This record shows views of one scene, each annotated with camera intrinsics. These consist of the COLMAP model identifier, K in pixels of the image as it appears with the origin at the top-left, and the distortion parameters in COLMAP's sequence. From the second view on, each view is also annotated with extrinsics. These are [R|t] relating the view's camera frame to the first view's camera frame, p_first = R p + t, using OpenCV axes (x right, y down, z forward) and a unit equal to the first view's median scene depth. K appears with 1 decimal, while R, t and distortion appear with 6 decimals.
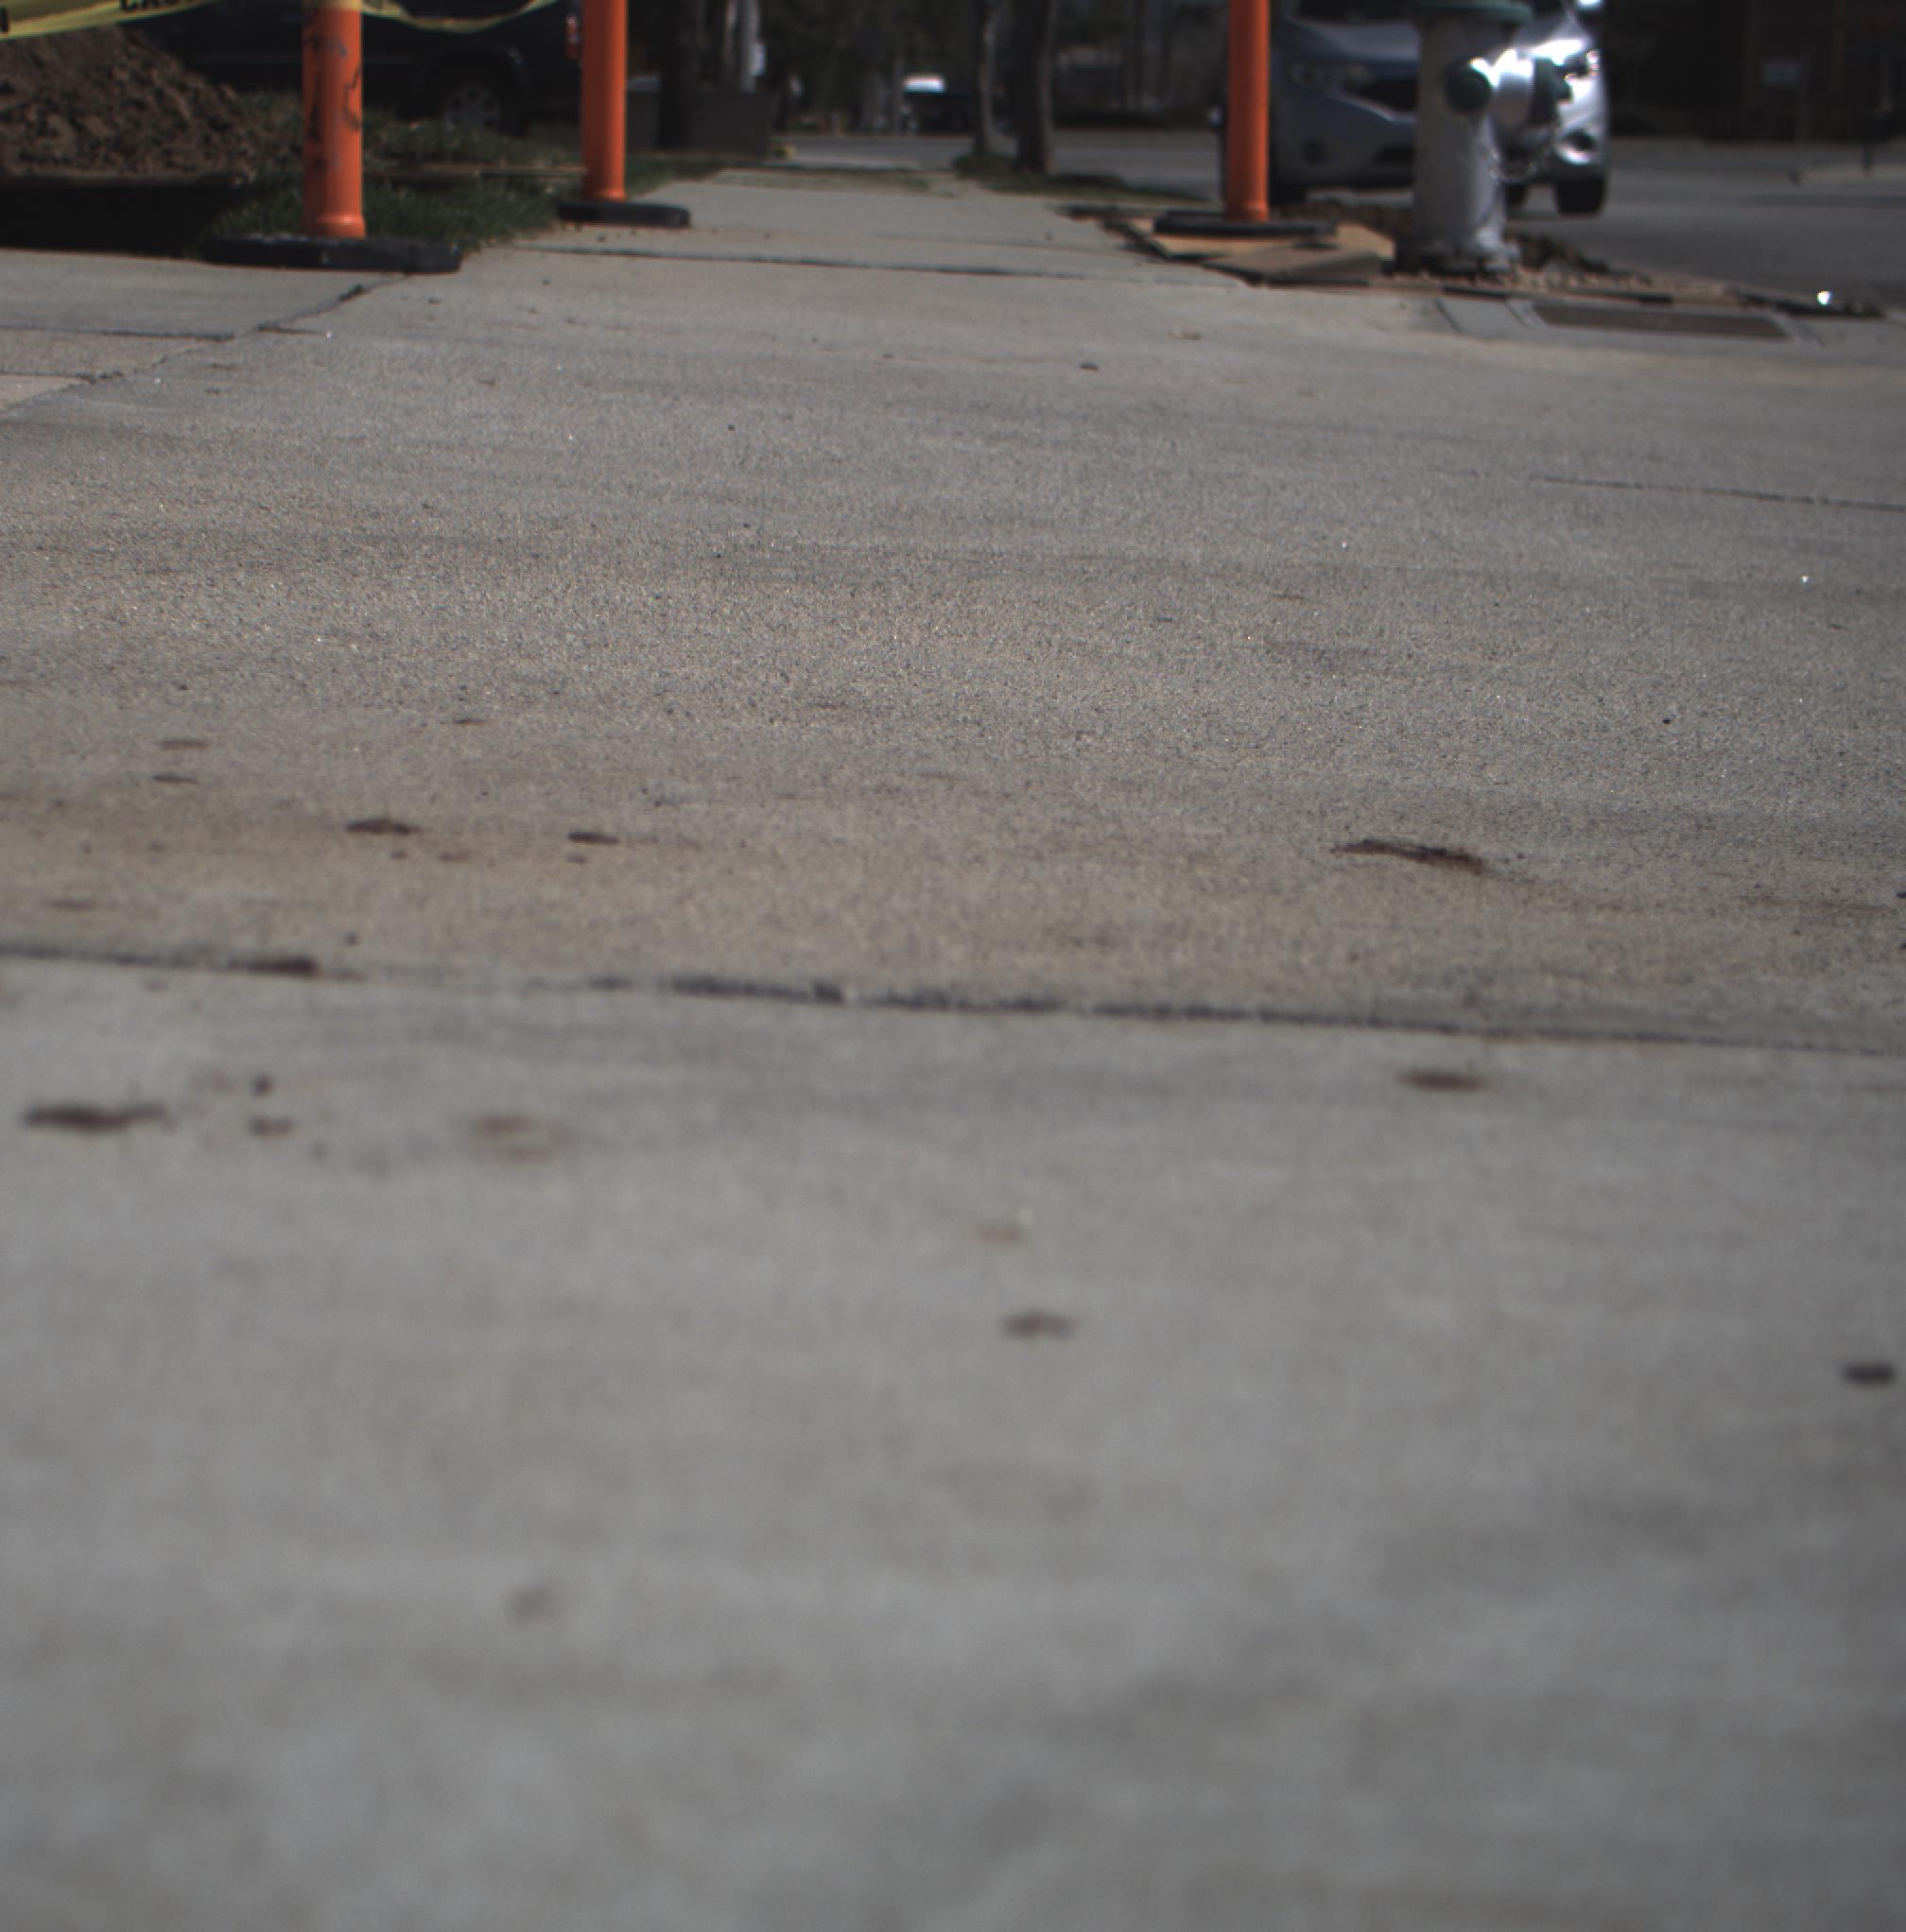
lens RADIAL K [[4339.6, 0, 728.1], [0, 4339.6, 961.9], [0, 0, 1]] dist [-0.176171, 0.817089]
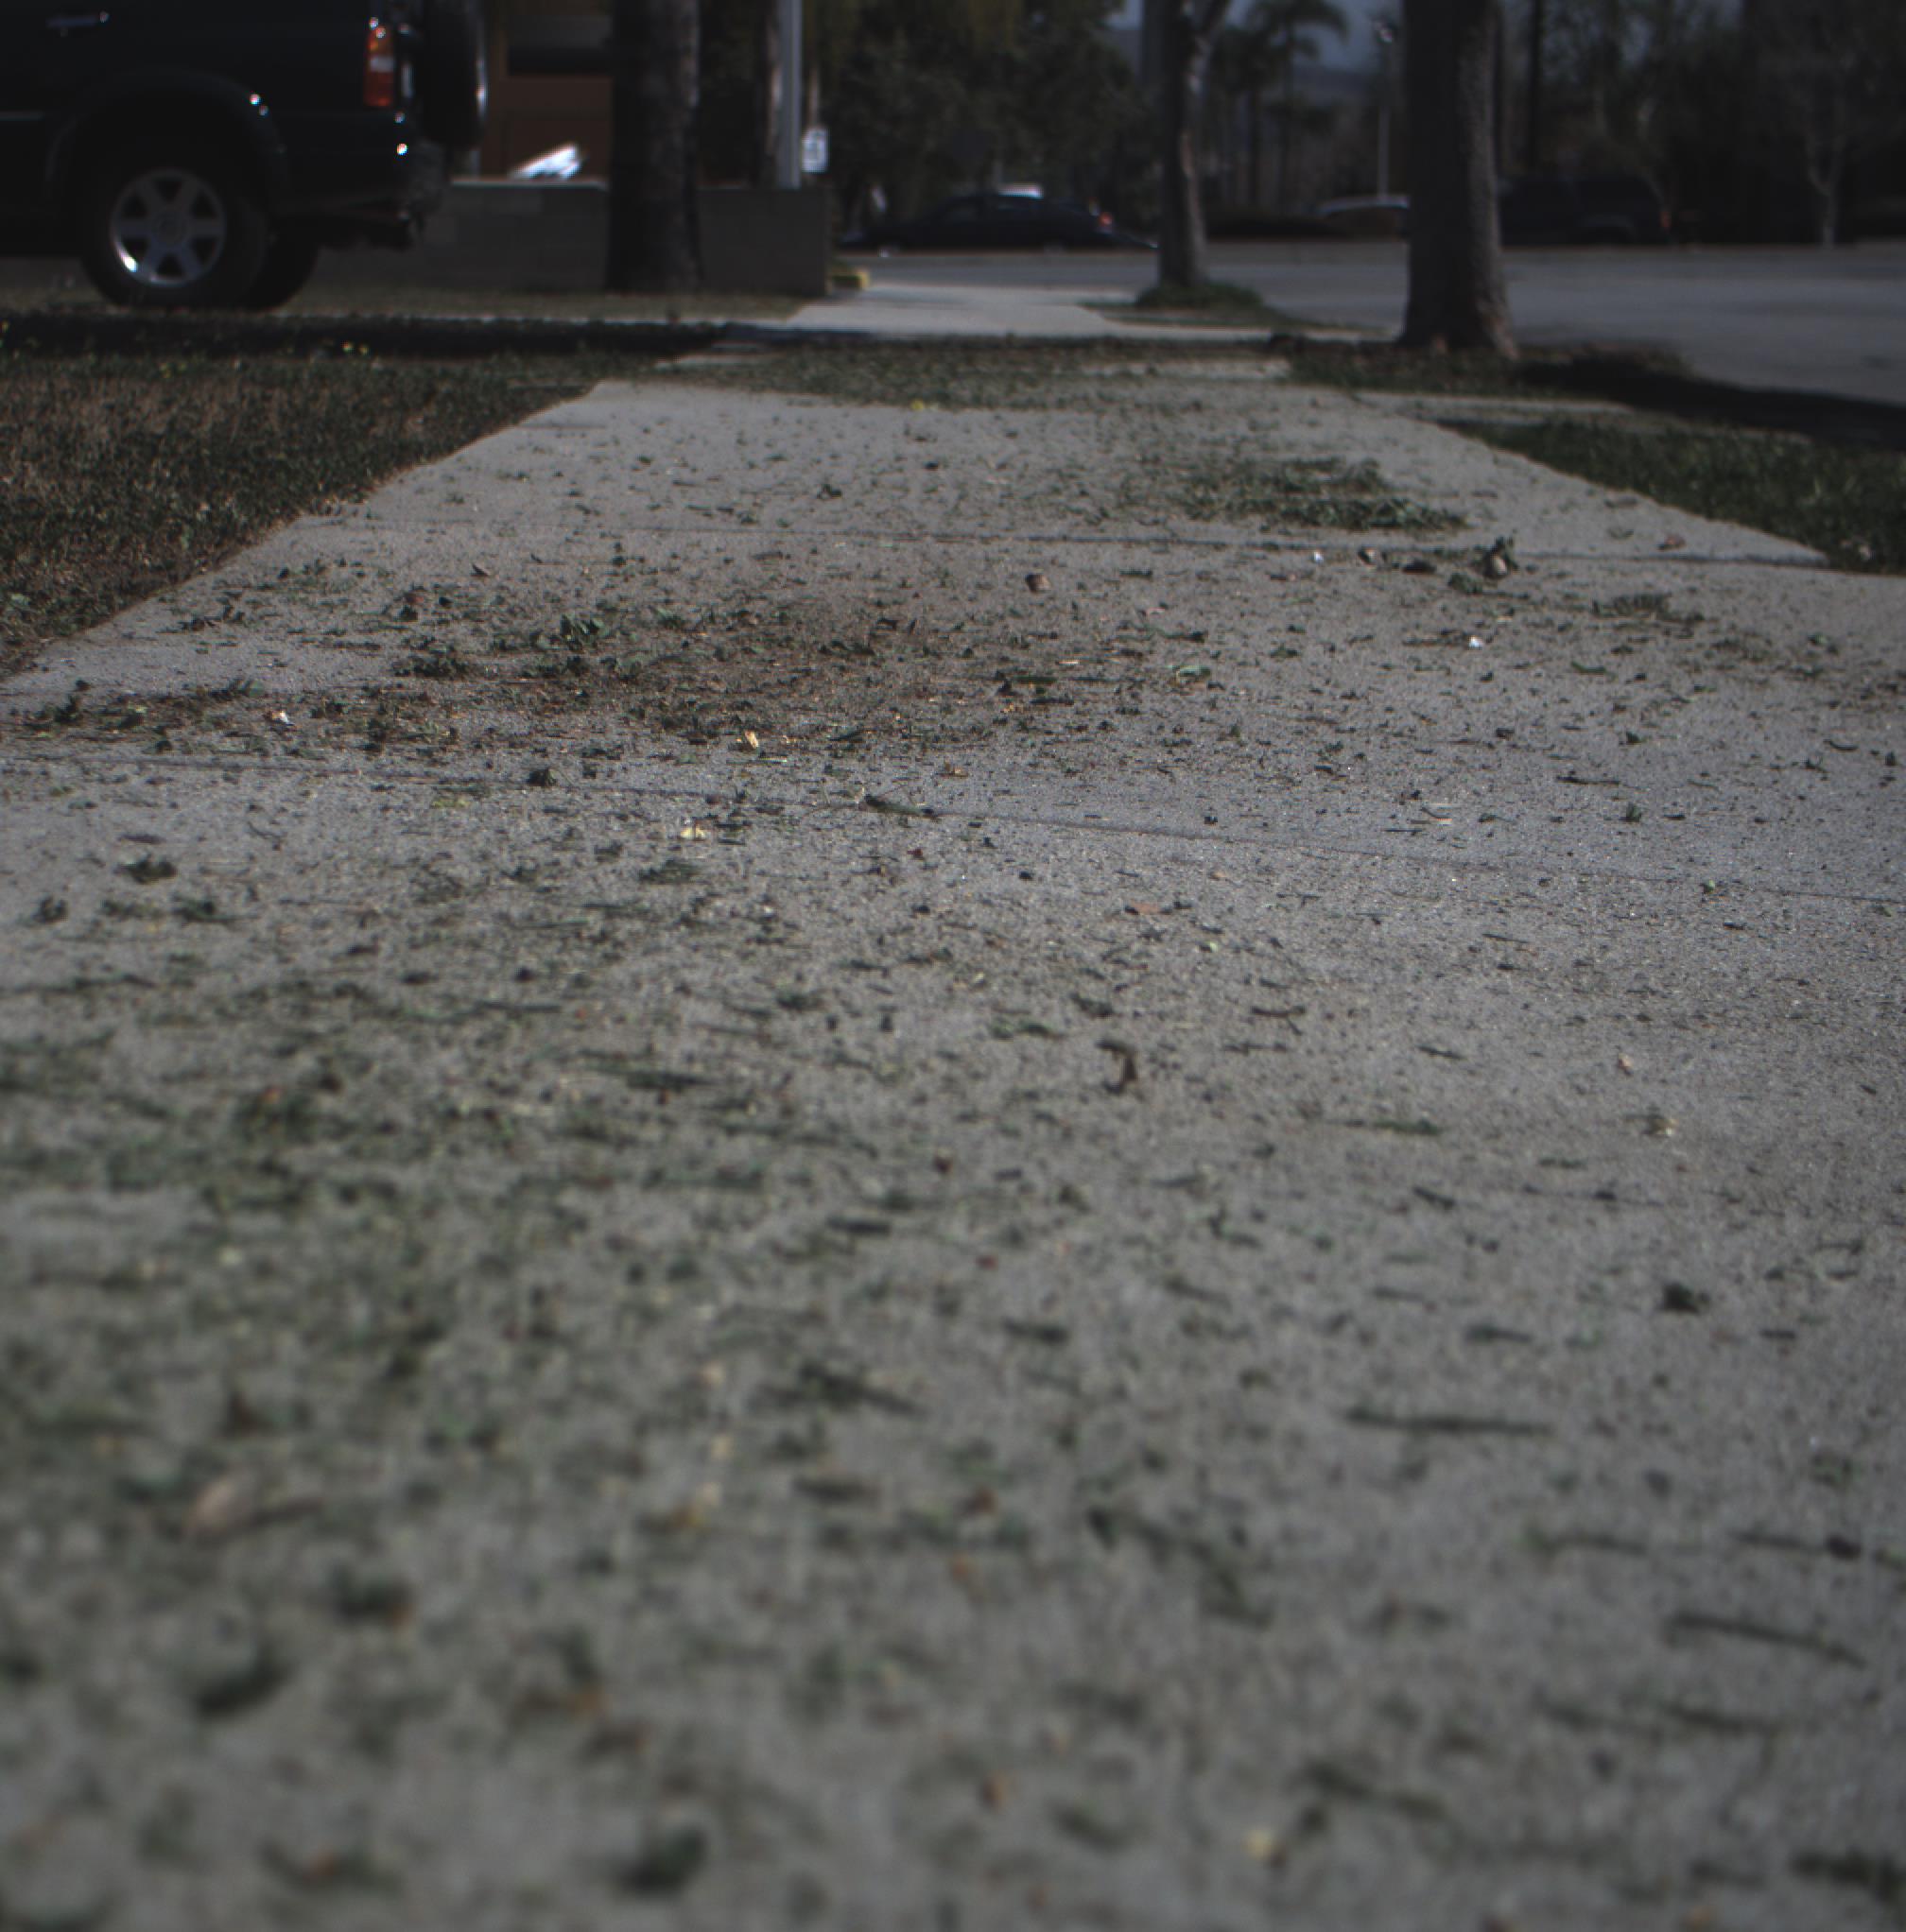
lens RADIAL K [[4339.6, 0, 728.1], [0, 4339.6, 961.9], [0, 0, 1]] dist [-0.176171, 0.817089]
pose [[0.999641, -0.014511, -0.022519, 0.040265], [0.013895, 0.999531, -0.027274, -0.366436], [0.022905, 0.026951, 0.999374, 1.899210]]
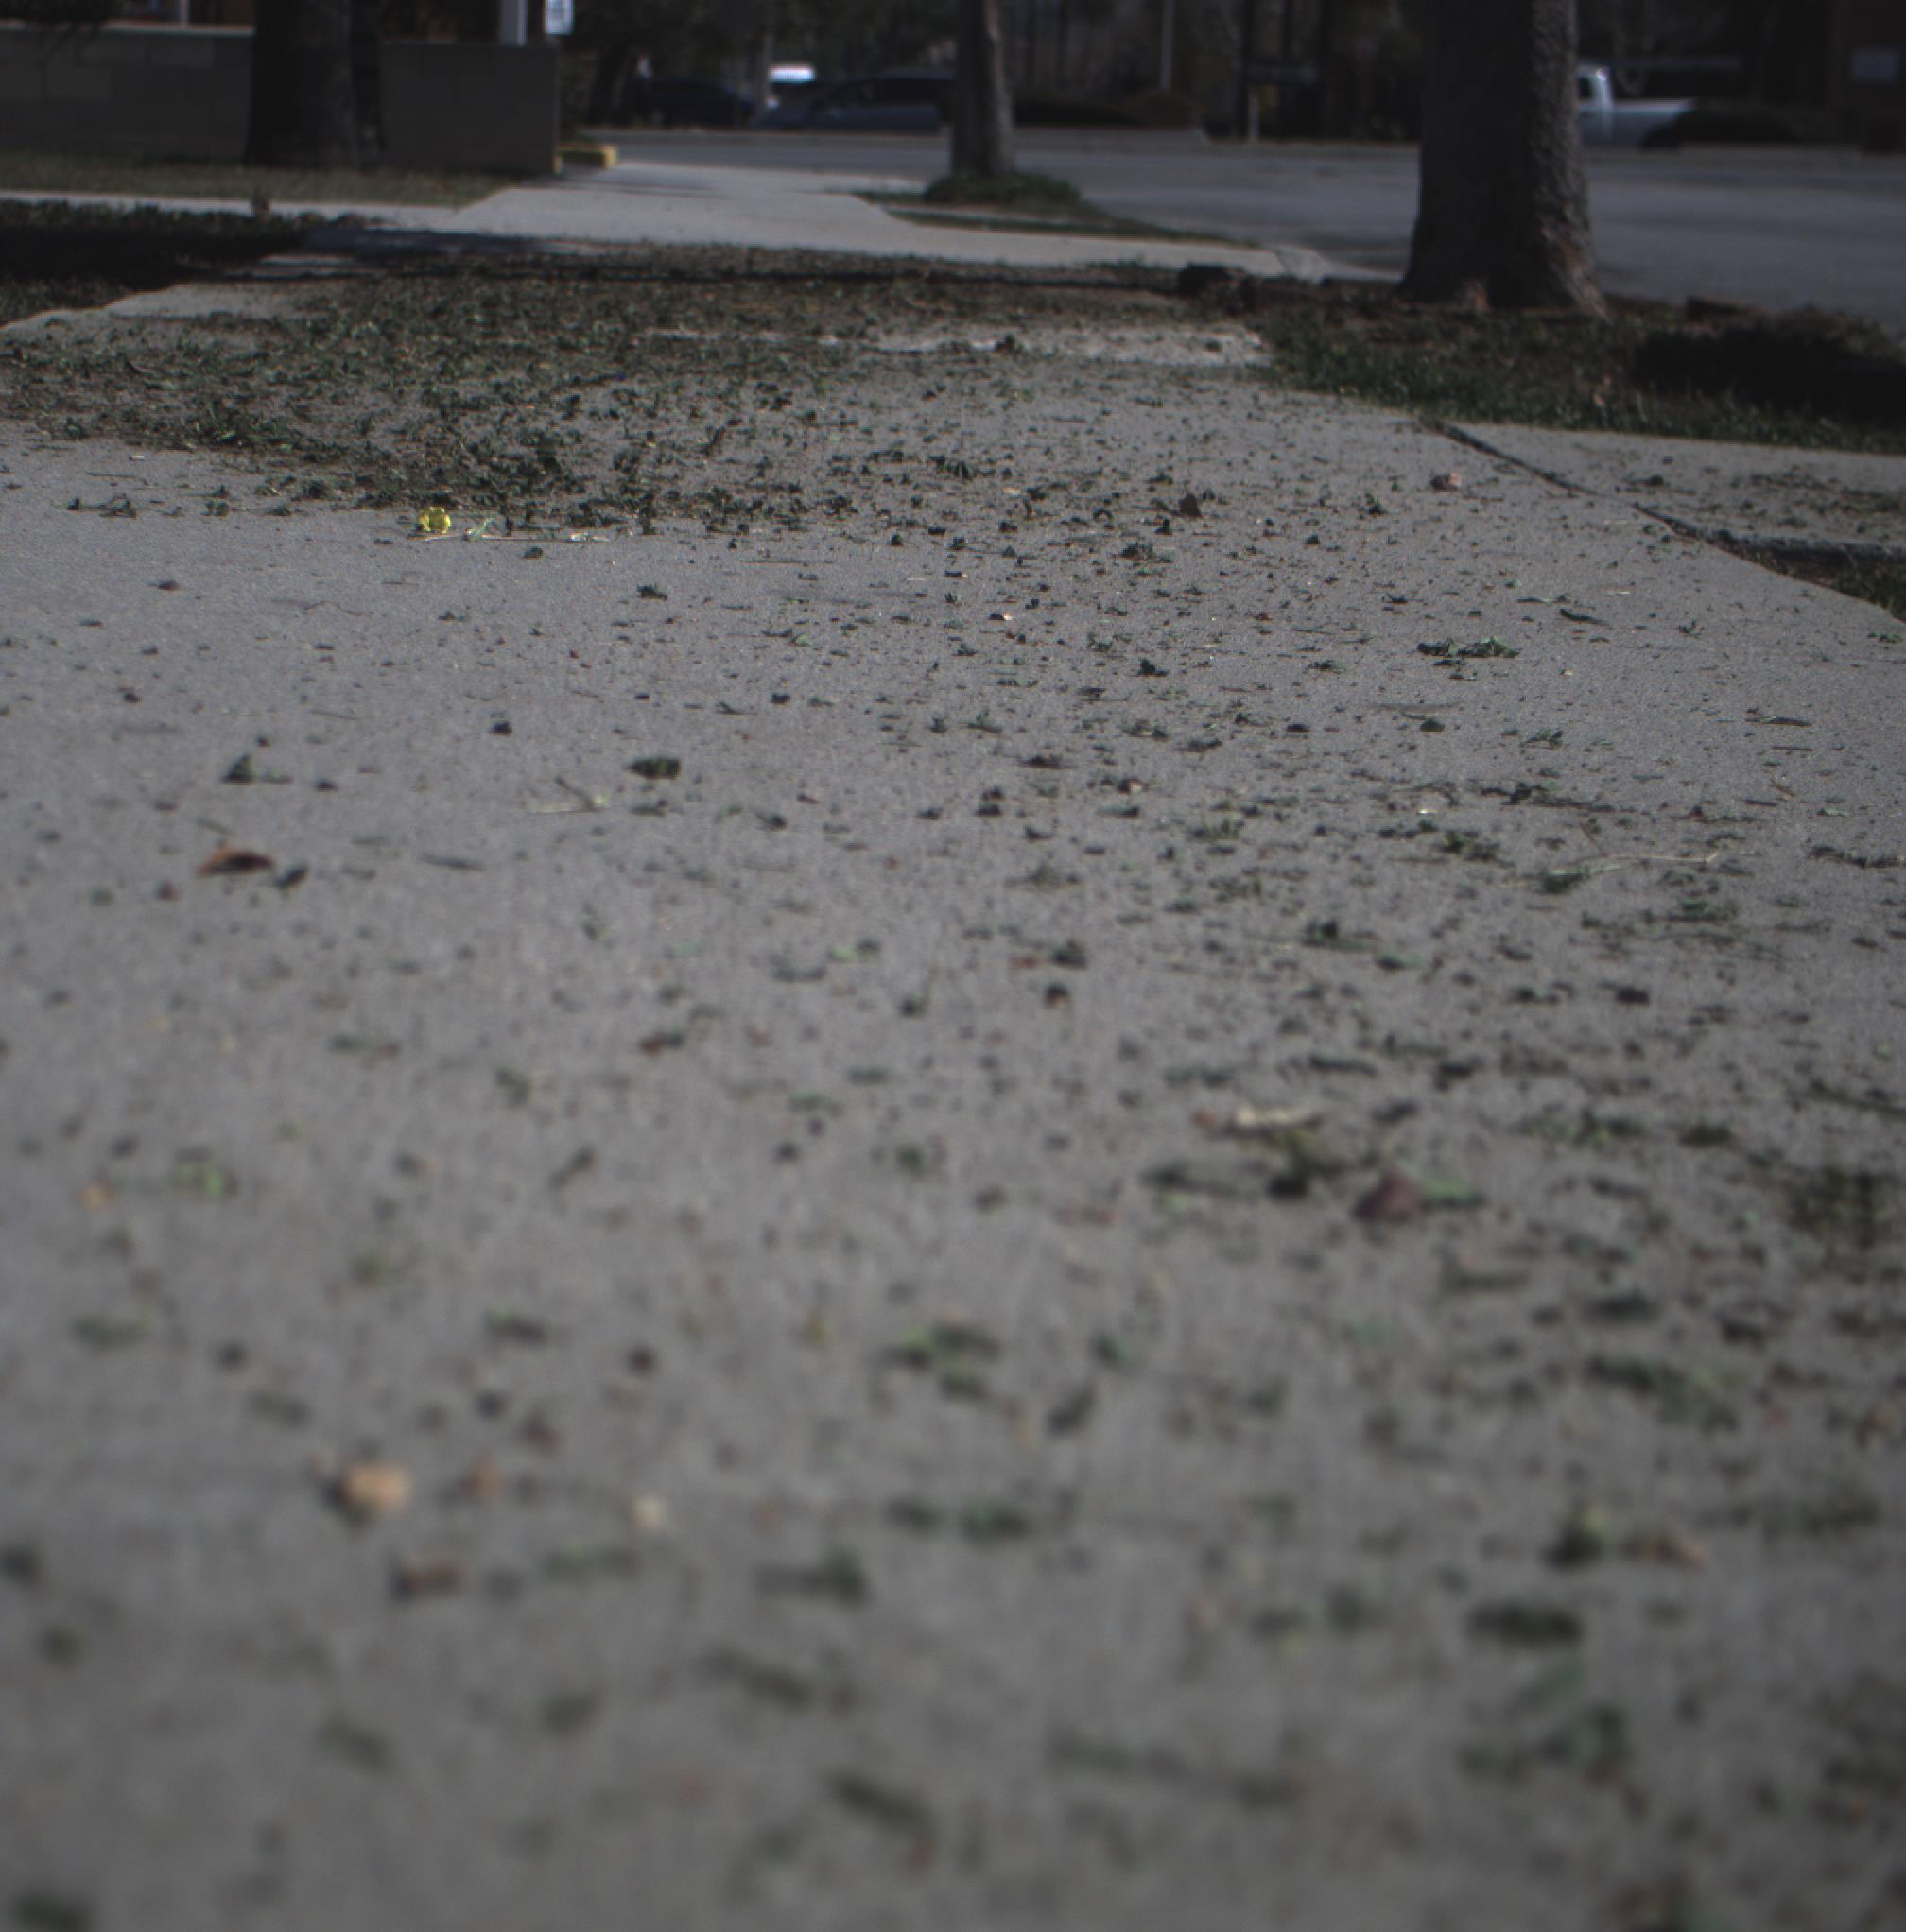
lens RADIAL K [[4339.6, 0, 728.1], [0, 4339.6, 961.9], [0, 0, 1]] dist [-0.176171, 0.817089]
pose [[0.999401, 0.005693, 0.034143, 0.067392], [-0.005733, 0.999983, 0.001061, -0.459072], [-0.034136, -0.001256, 0.999416, 2.397392]]
